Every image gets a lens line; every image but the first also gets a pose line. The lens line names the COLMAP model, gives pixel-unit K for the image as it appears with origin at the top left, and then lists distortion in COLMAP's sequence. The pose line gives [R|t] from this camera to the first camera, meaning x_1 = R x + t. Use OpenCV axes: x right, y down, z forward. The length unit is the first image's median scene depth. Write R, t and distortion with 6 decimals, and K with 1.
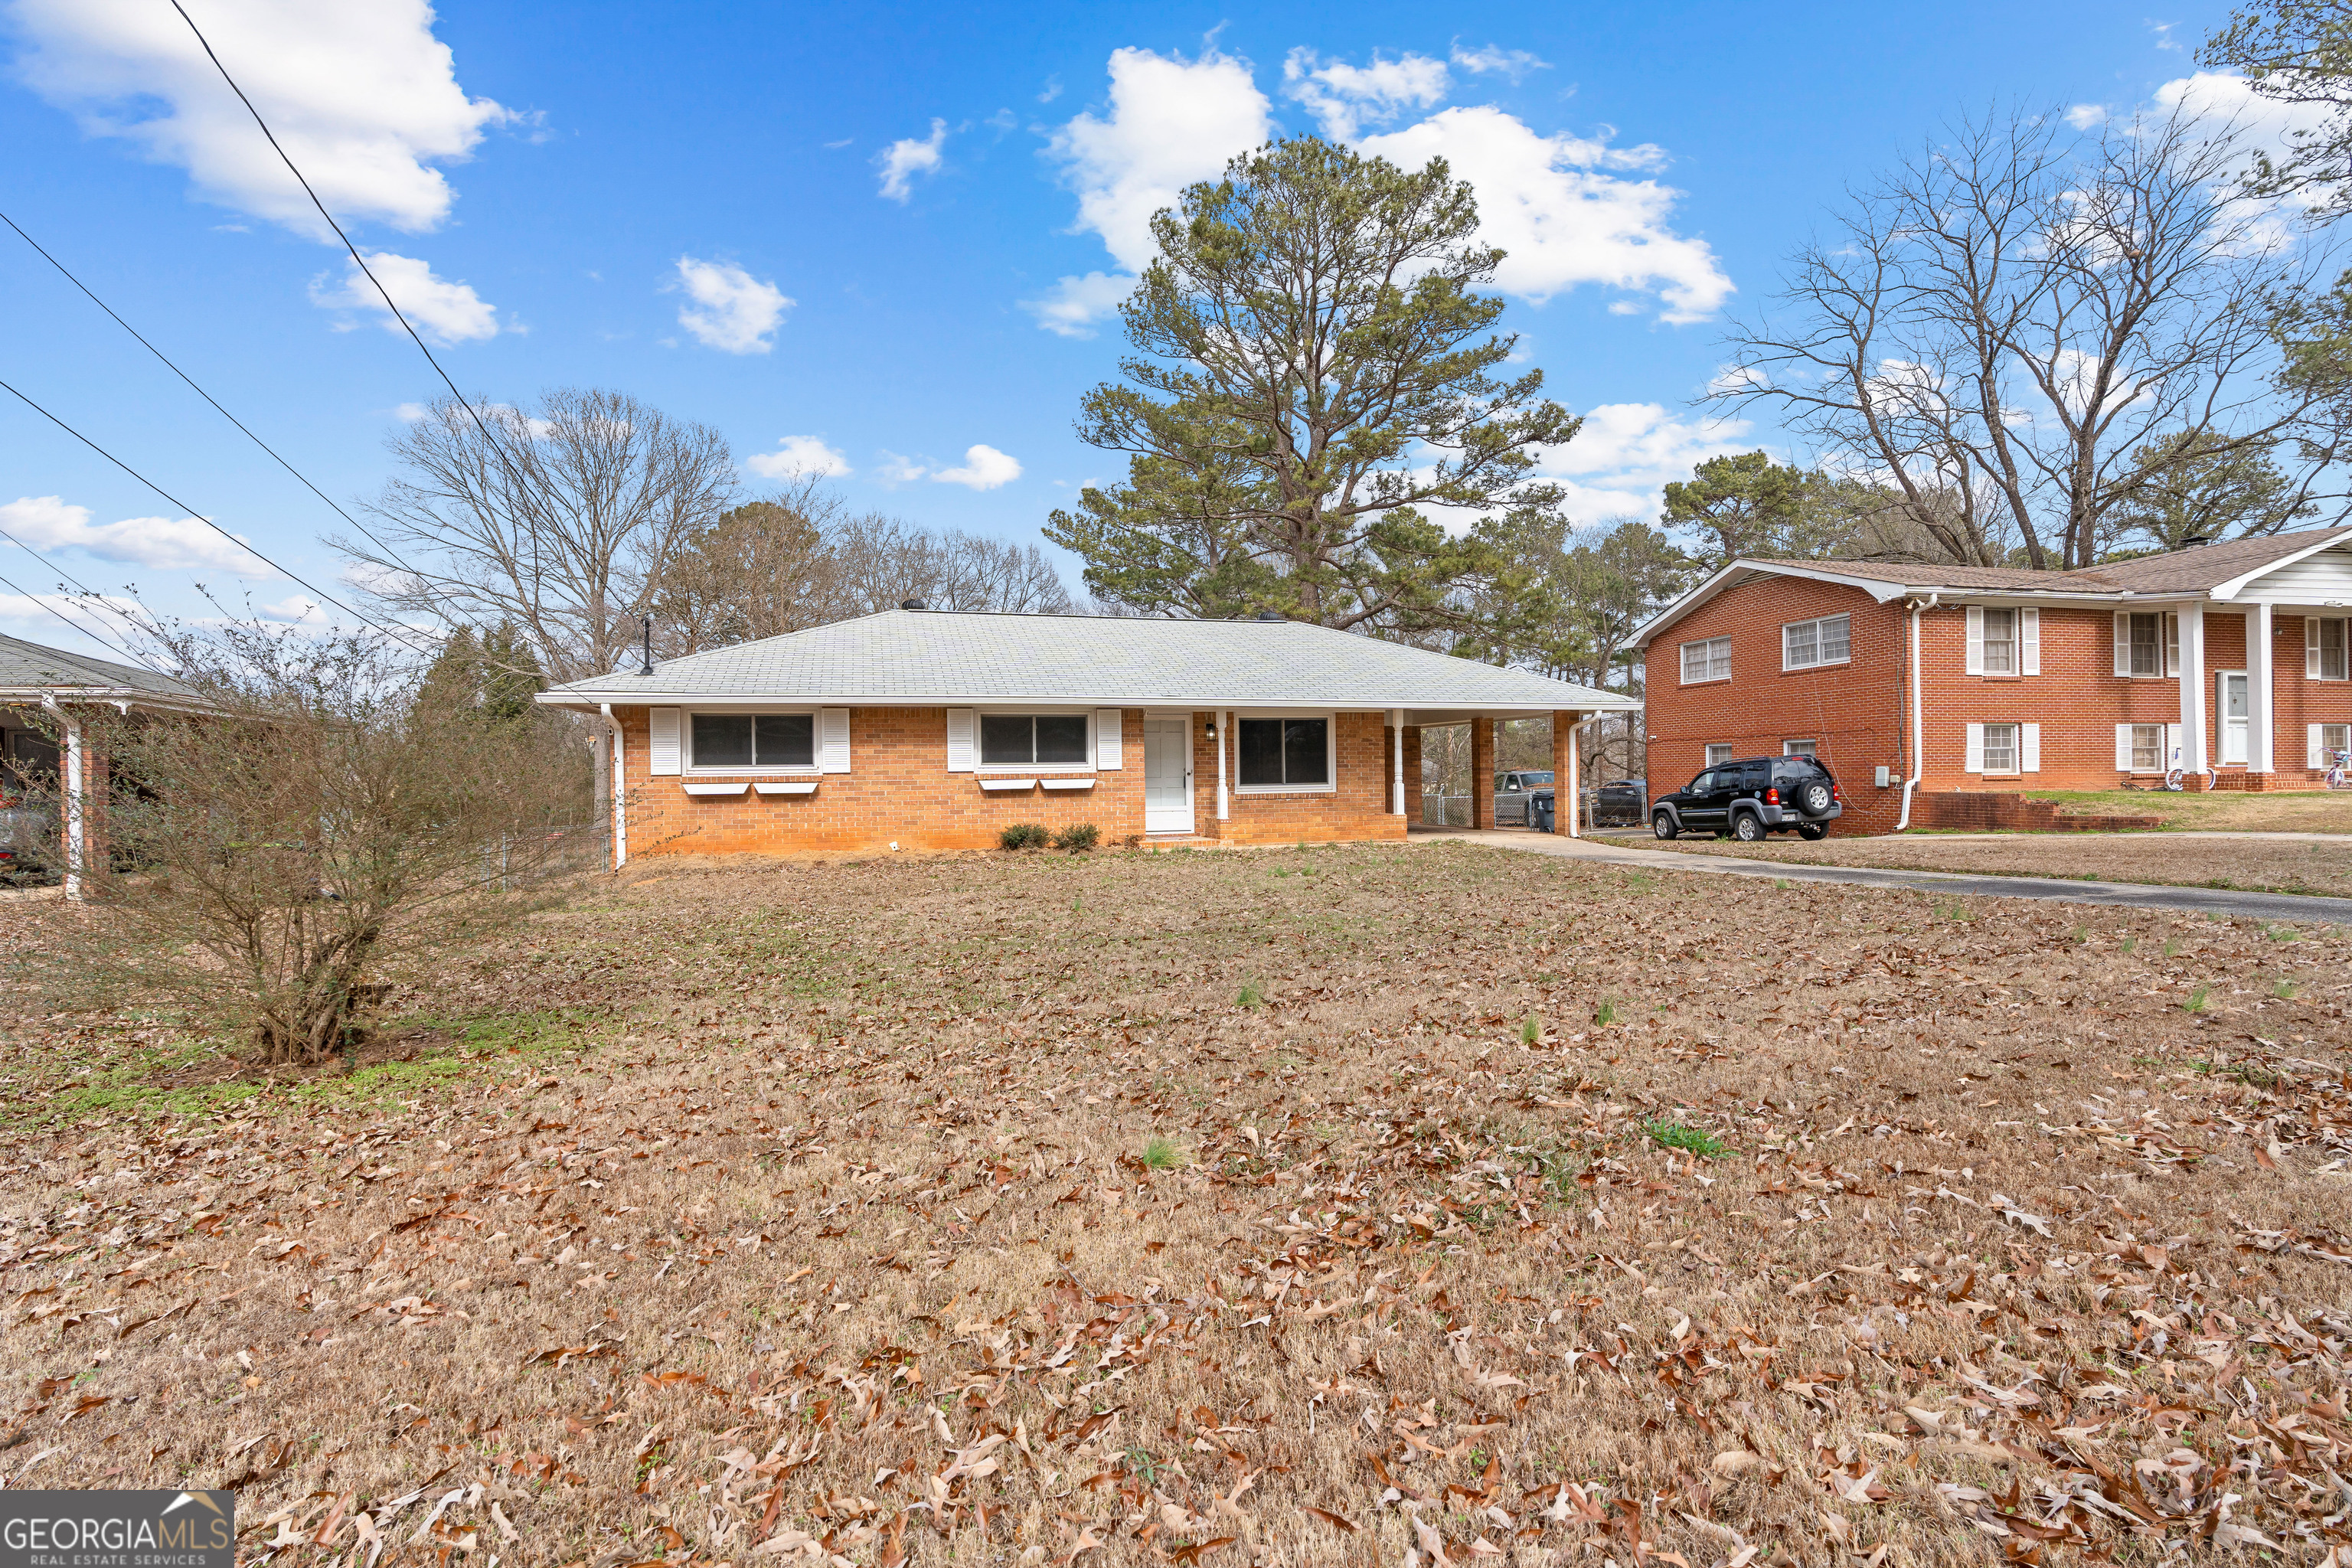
lens RADIAL K [[1071.1, 0, 1172.9], [0, 1071.1, 783.7], [0, 0, 1]] dist [-0.010632, 0.003544]
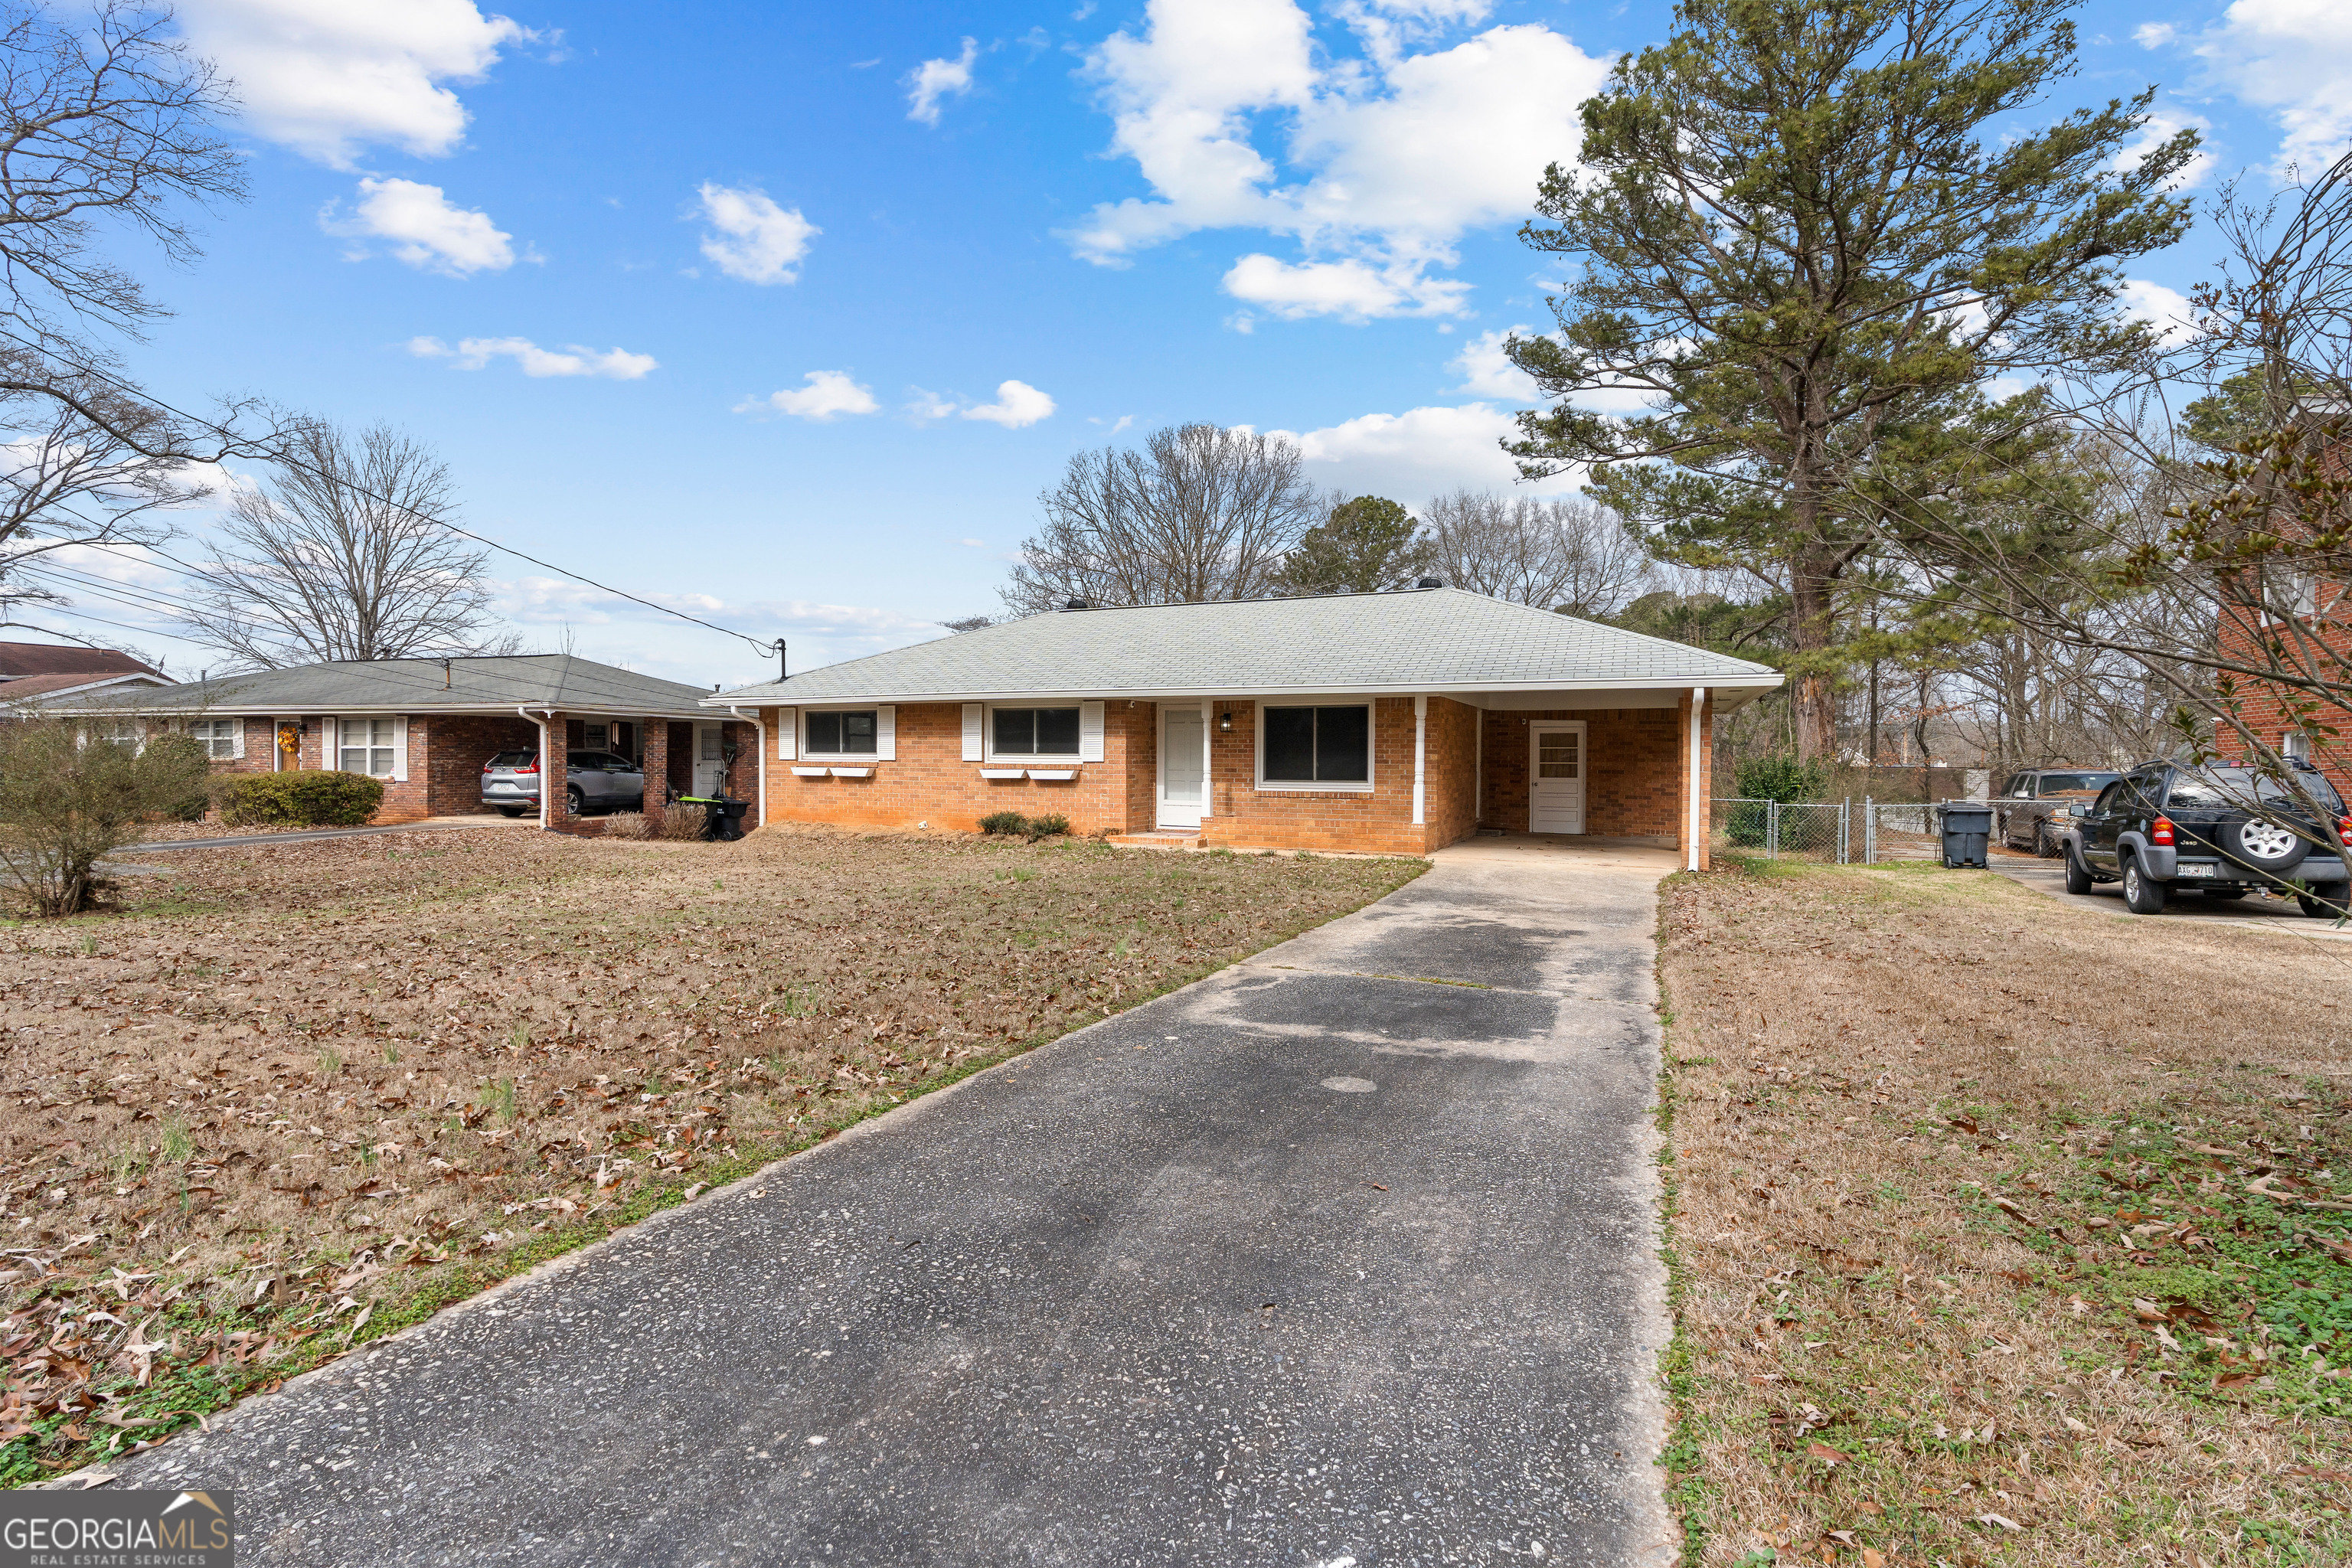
lens RADIAL K [[1096.5, 0, 1149.9], [0, 1096.5, 749.2], [0, 0, 1]] dist [-0.009753, 0.000724]
pose [[0.742863, 0.010921, -0.669354, 0.550642], [-0.021757, 0.999733, -0.007835, -0.014621], [0.669090, 0.020384, 0.742902, 0.224597]]
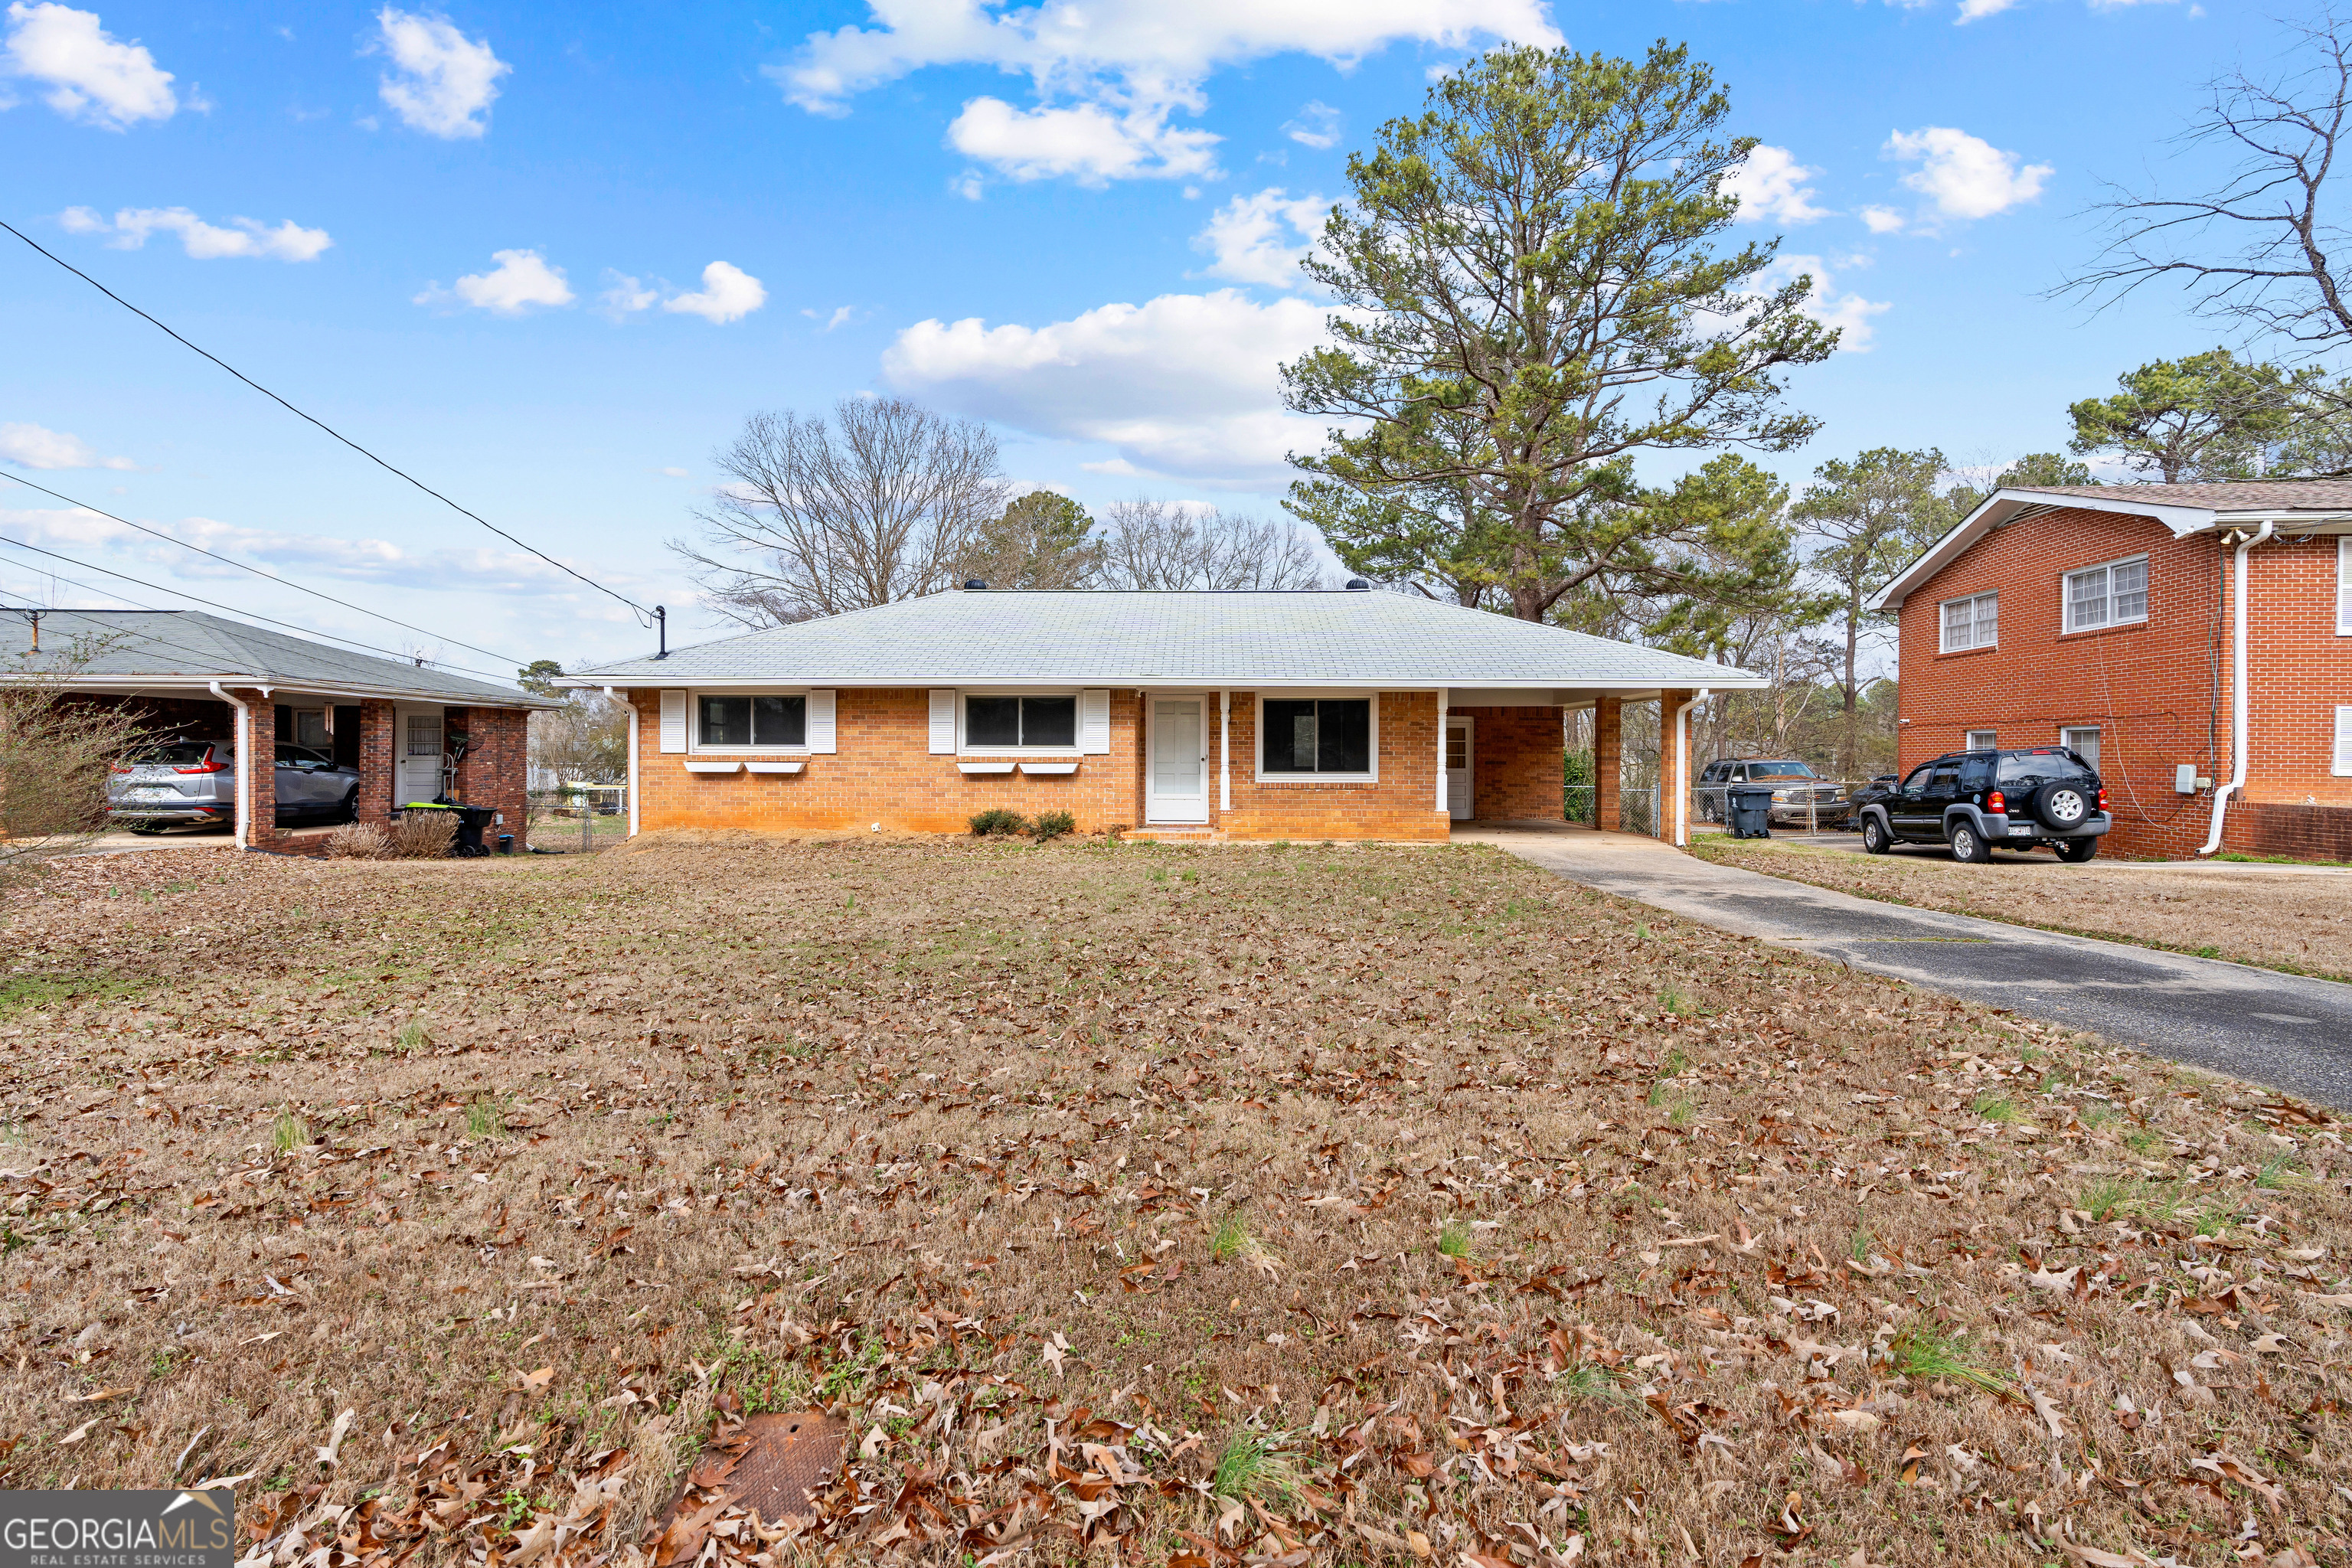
lens RADIAL K [[1071.1, 0, 1177.2], [0, 1071.1, 759.7], [0, 0, 1]] dist [-0.010632, 0.003544]
pose [[0.949128, 0.017852, -0.314385, 0.250742], [-0.017816, 0.999837, 0.002989, -0.009930], [0.314387, 0.002764, 0.949291, 0.106720]]
